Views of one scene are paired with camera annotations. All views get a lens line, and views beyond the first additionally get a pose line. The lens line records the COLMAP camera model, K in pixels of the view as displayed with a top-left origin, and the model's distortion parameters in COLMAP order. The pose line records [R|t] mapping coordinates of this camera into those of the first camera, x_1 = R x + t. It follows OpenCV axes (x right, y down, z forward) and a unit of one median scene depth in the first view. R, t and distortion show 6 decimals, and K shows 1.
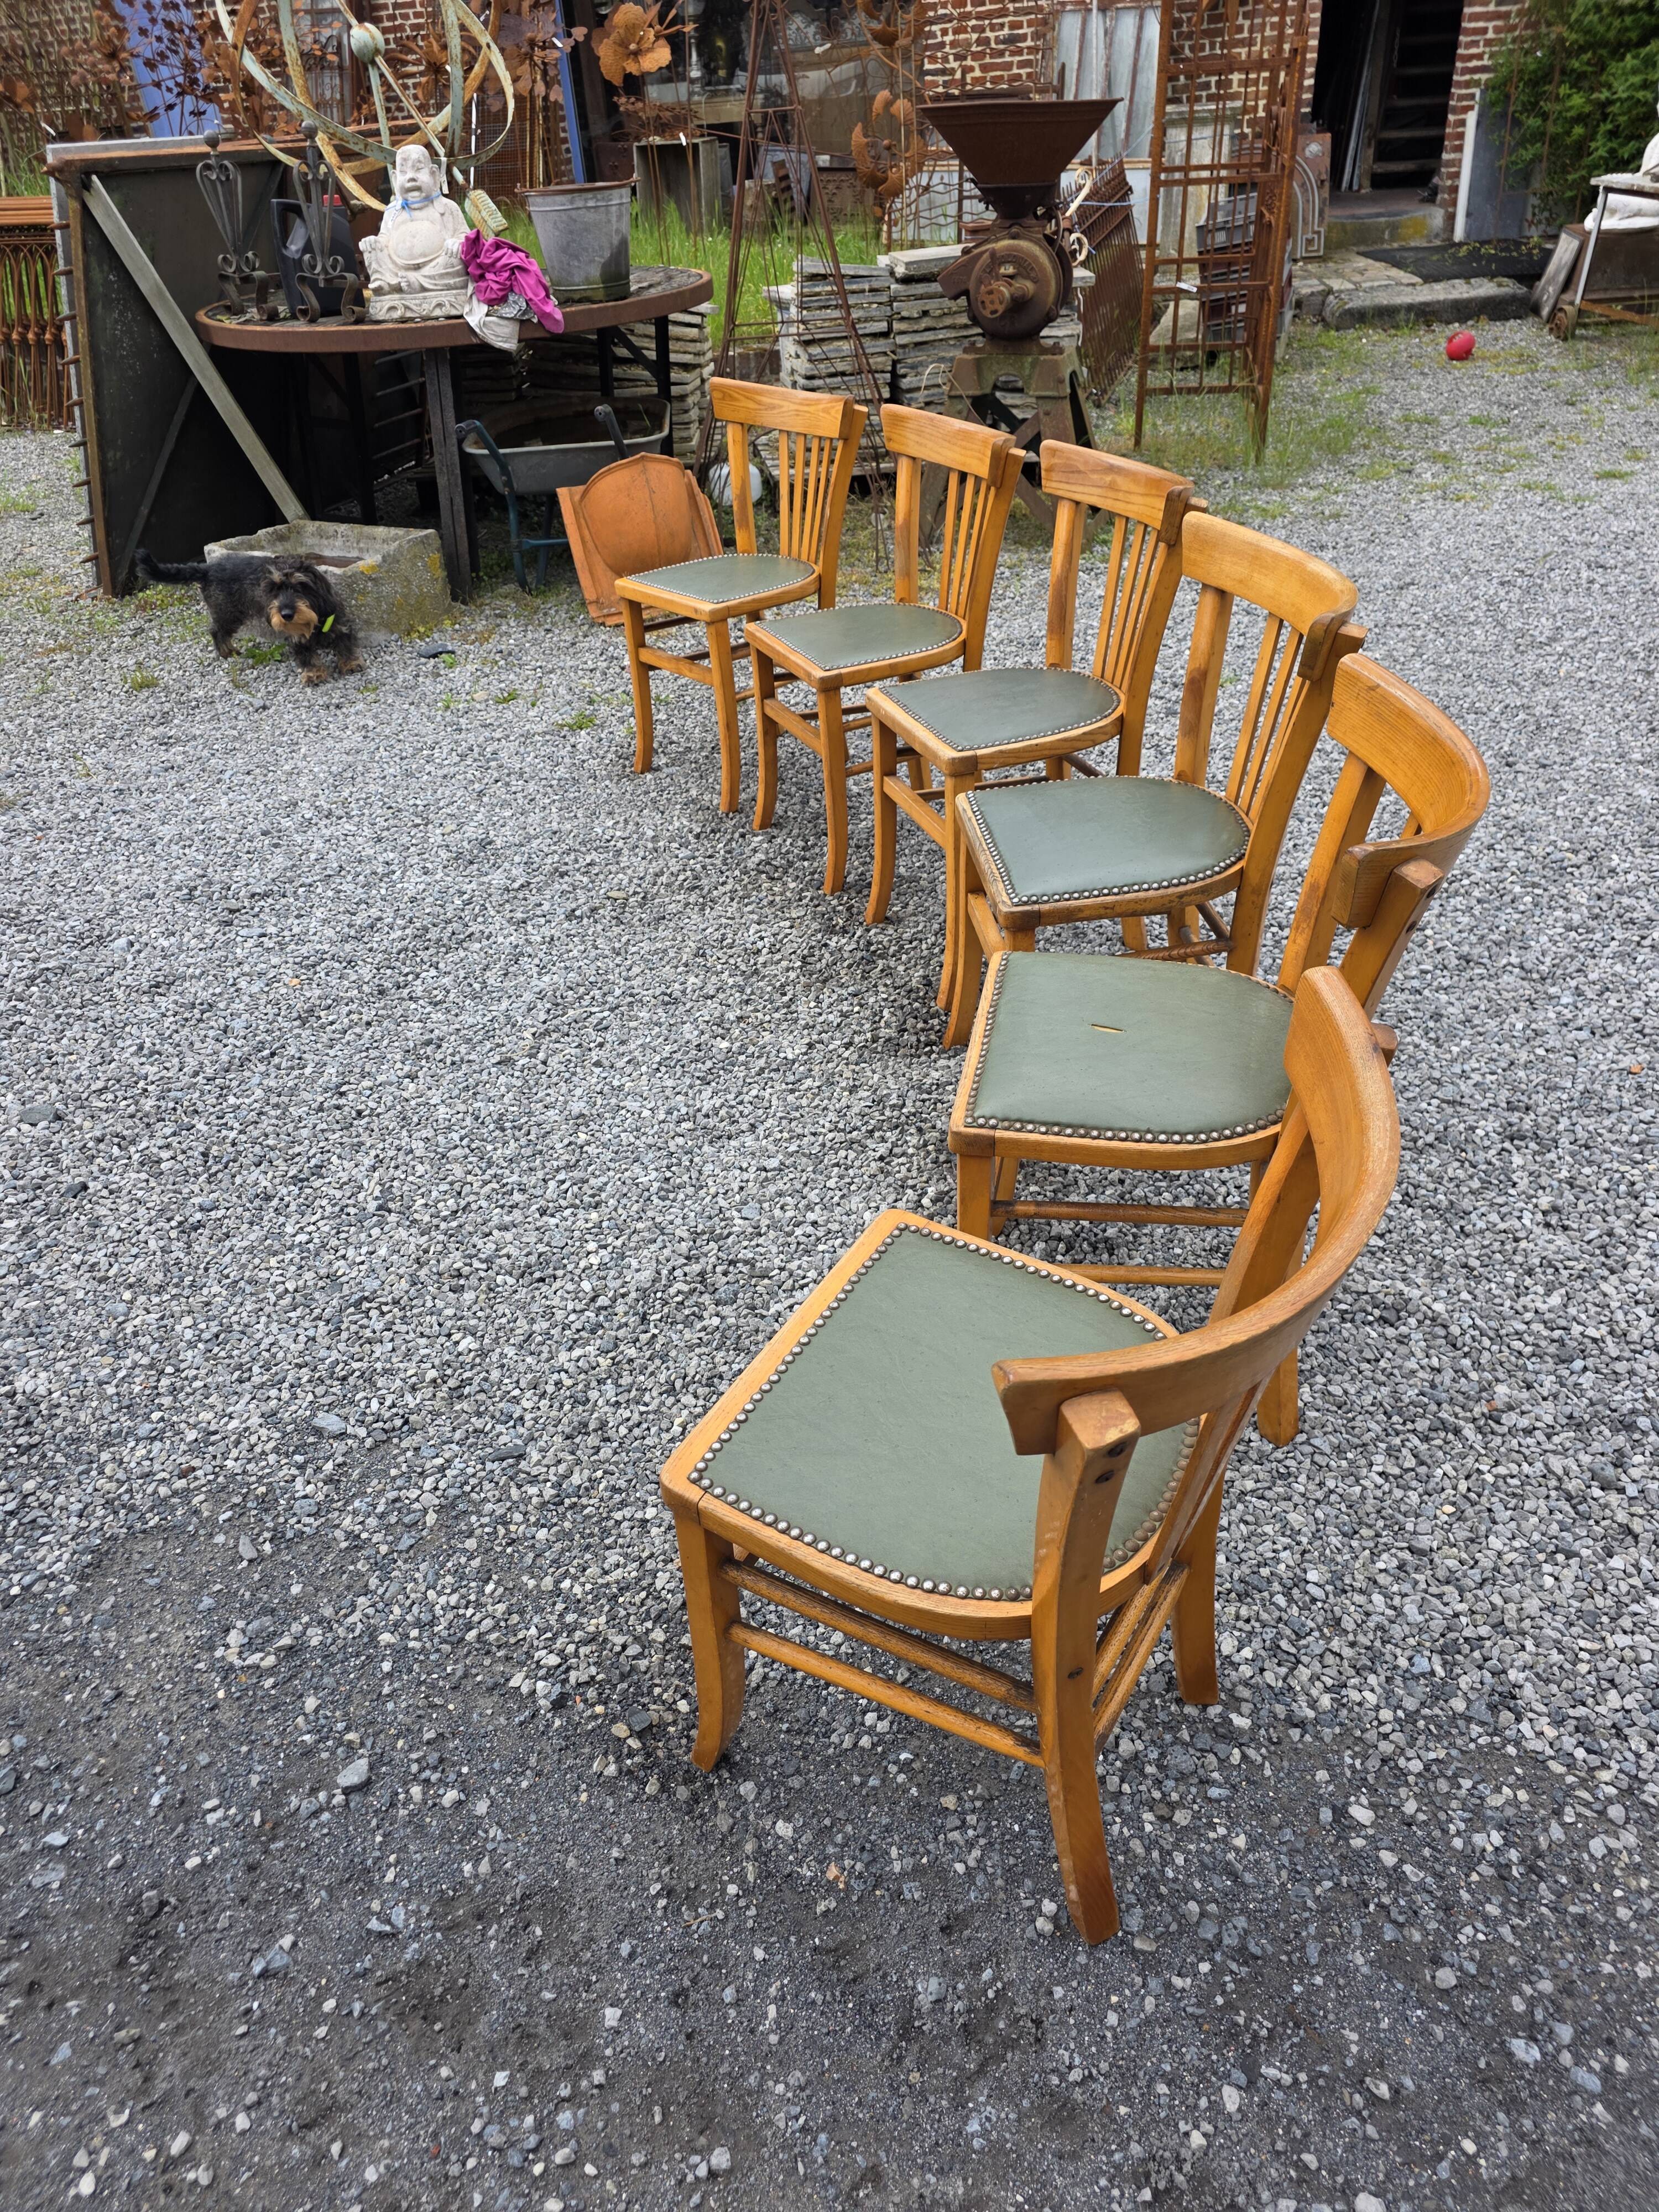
lens RADIAL K [[1476.4, 0, 822.2], [0, 1476.4, 1100.8], [0, 0, 1]] dist [0.044482, -0.031243]
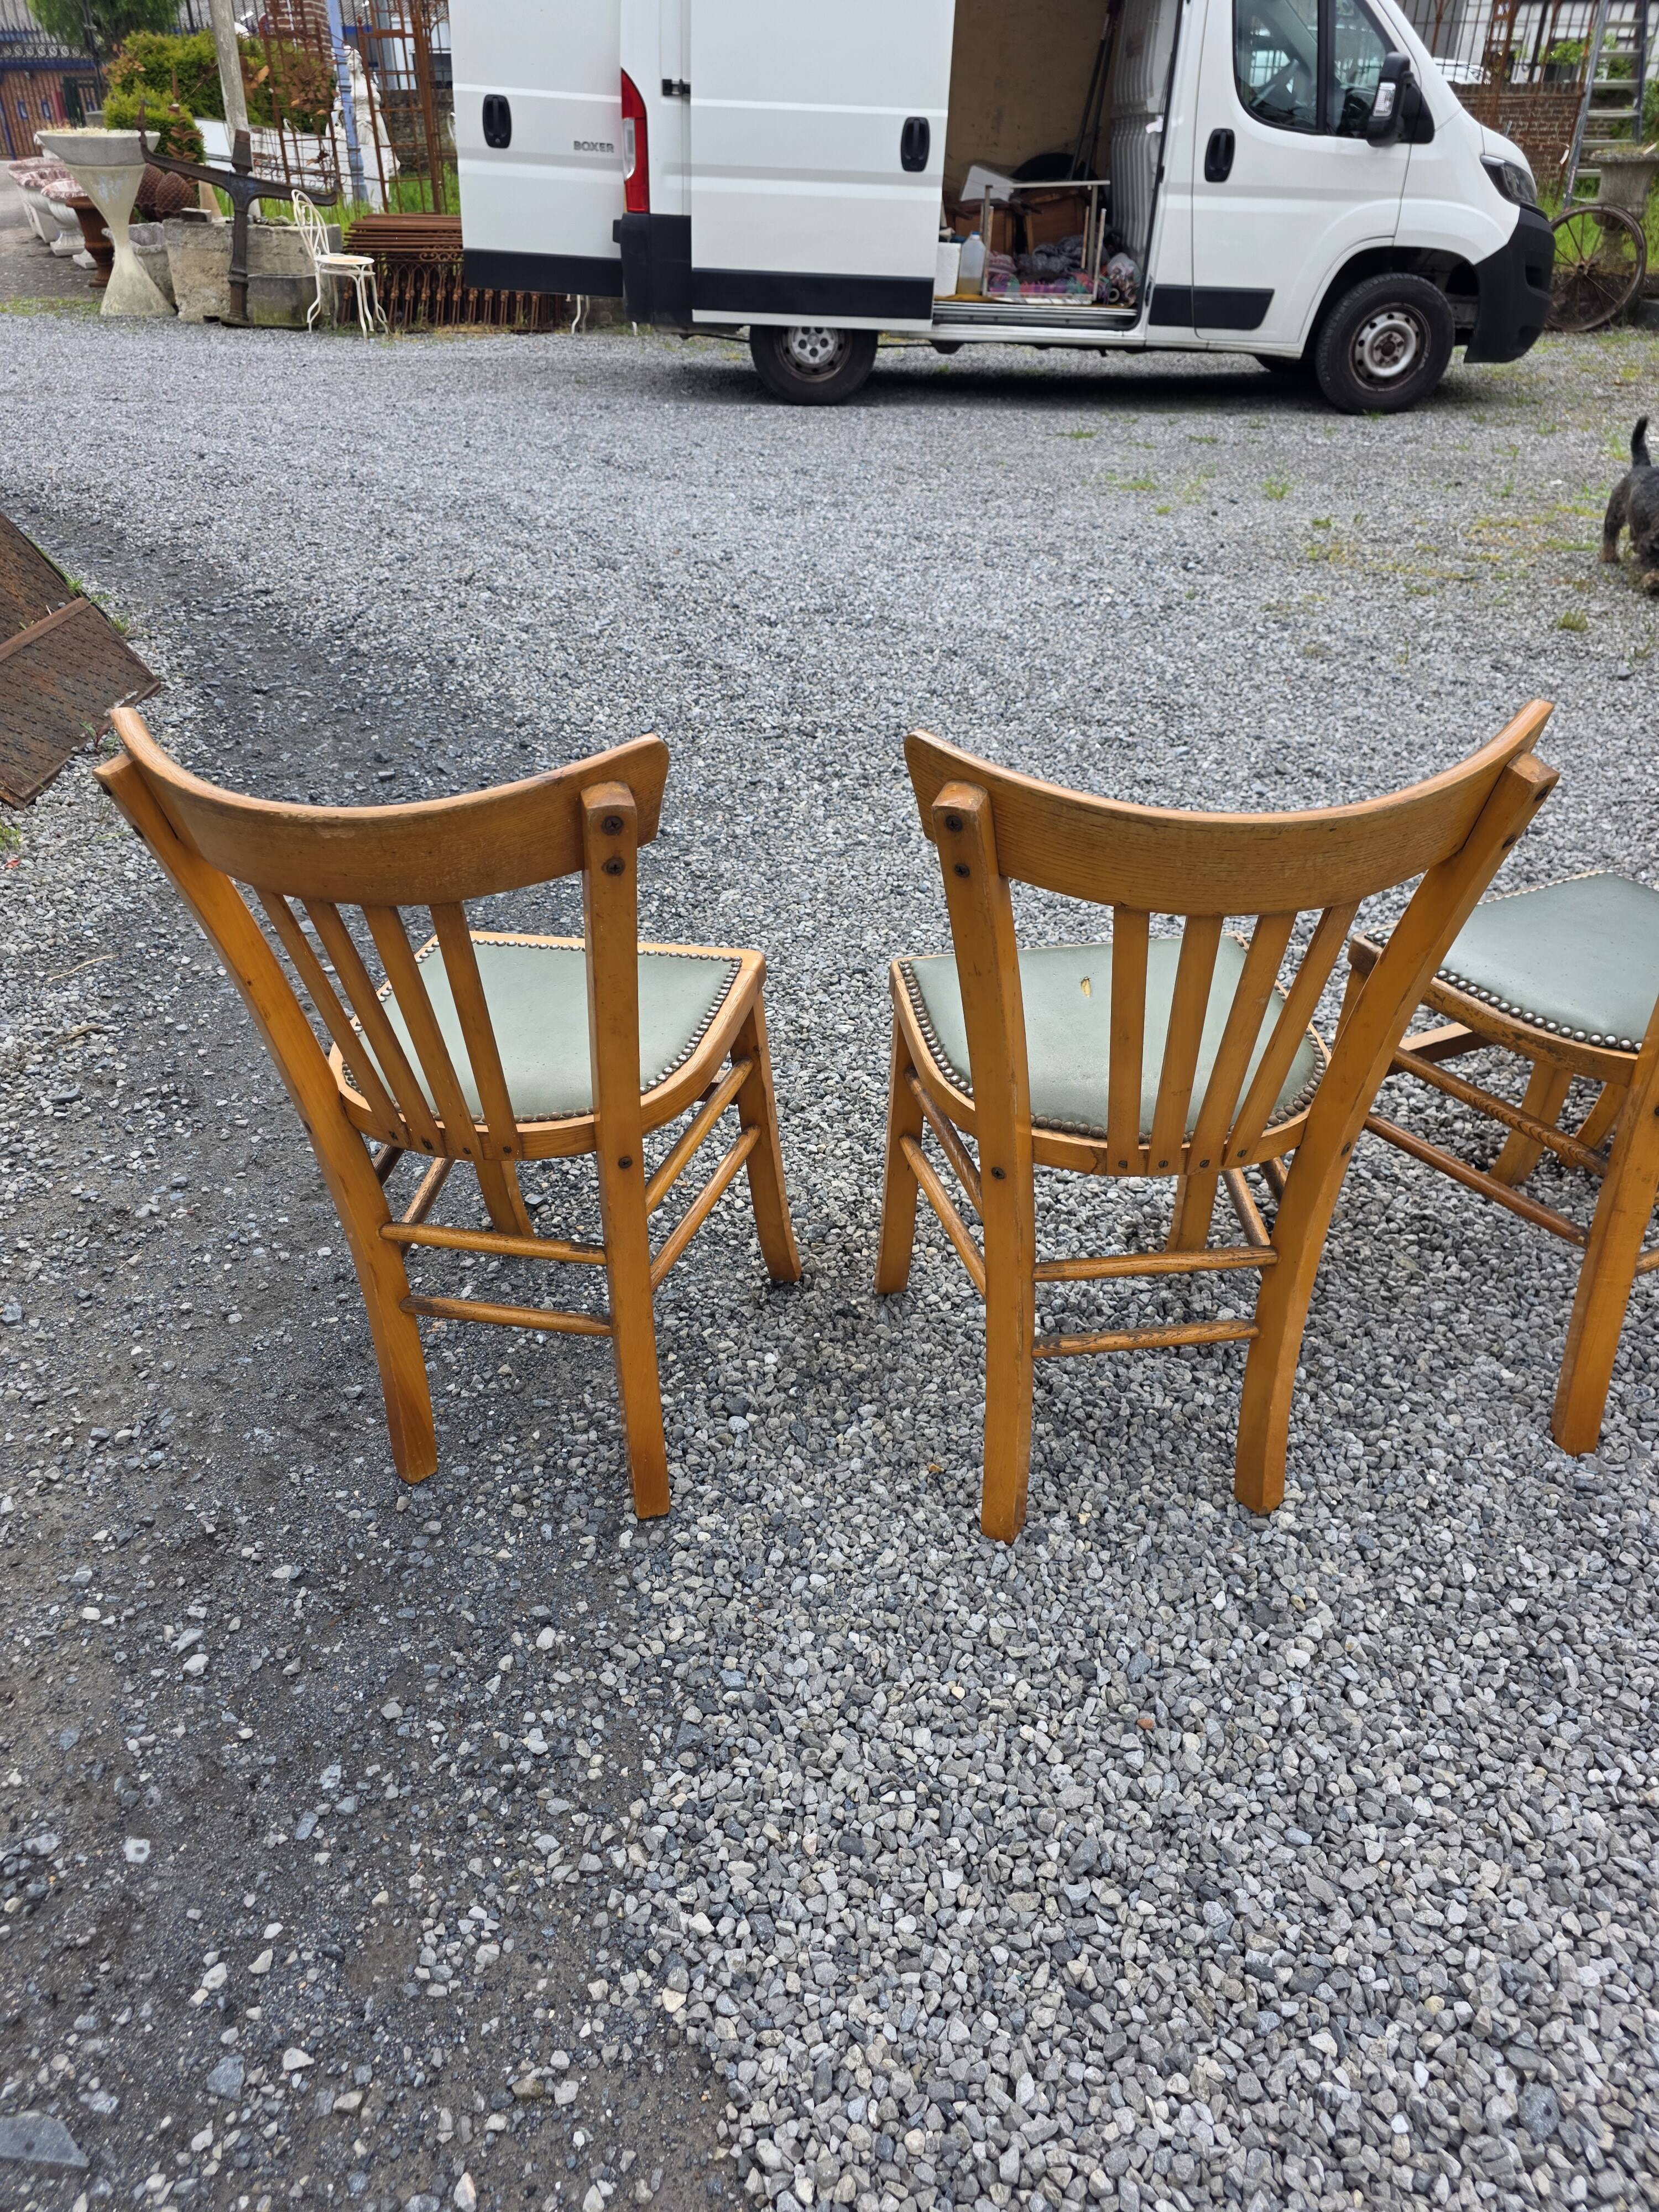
lens RADIAL K [[1500.0, 0, 824.0], [0, 1500.0, 1091.1], [0, 0, 1]] dist [0.032730, -0.023426]
pose [[0.336611, 0.545060, -0.767856, 0.807833], [-0.554804, 0.773674, 0.305976, -0.176536], [0.760845, 0.323014, 0.562829, 0.367945]]
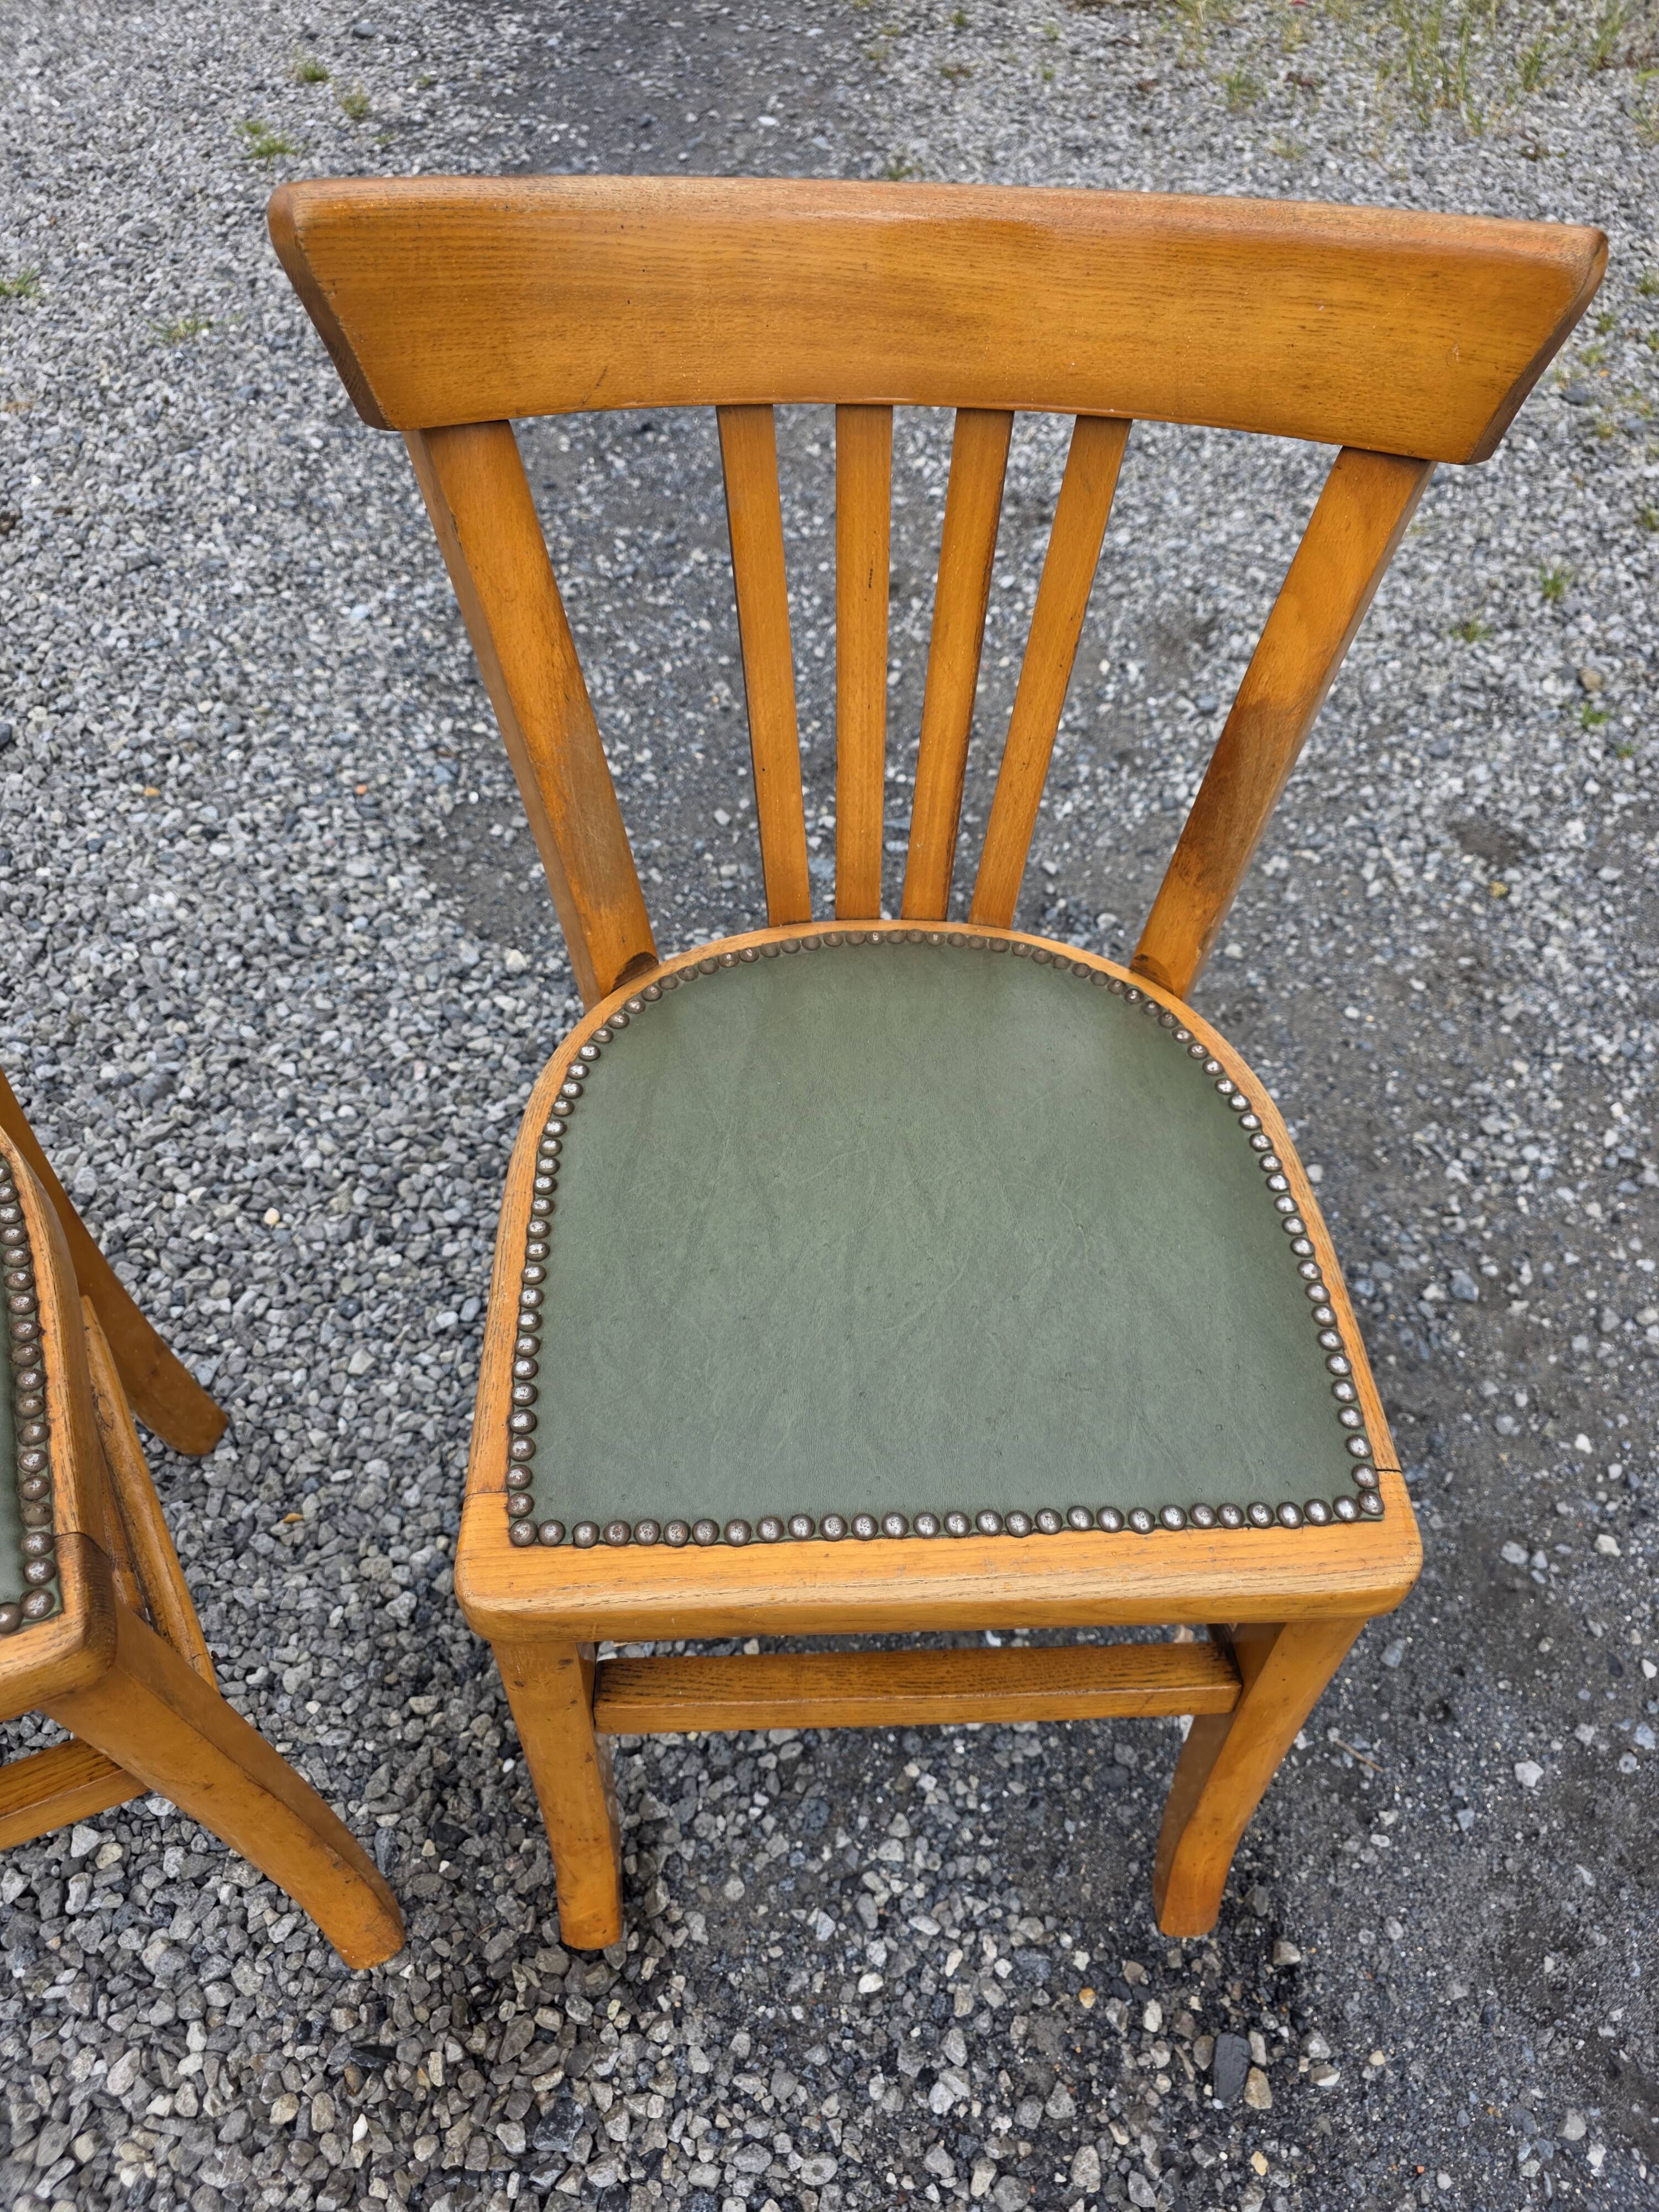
lens RADIAL K [[1500.0, 0, 850.7], [0, 1500.0, 1129.9], [0, 0, 1]] dist [0.032730, -0.023426]
pose [[-0.580167, -0.588642, 0.562945, -0.135327], [0.506024, 0.281095, 0.815430, -0.193201], [-0.638237, 0.757949, 0.134785, 0.655340]]
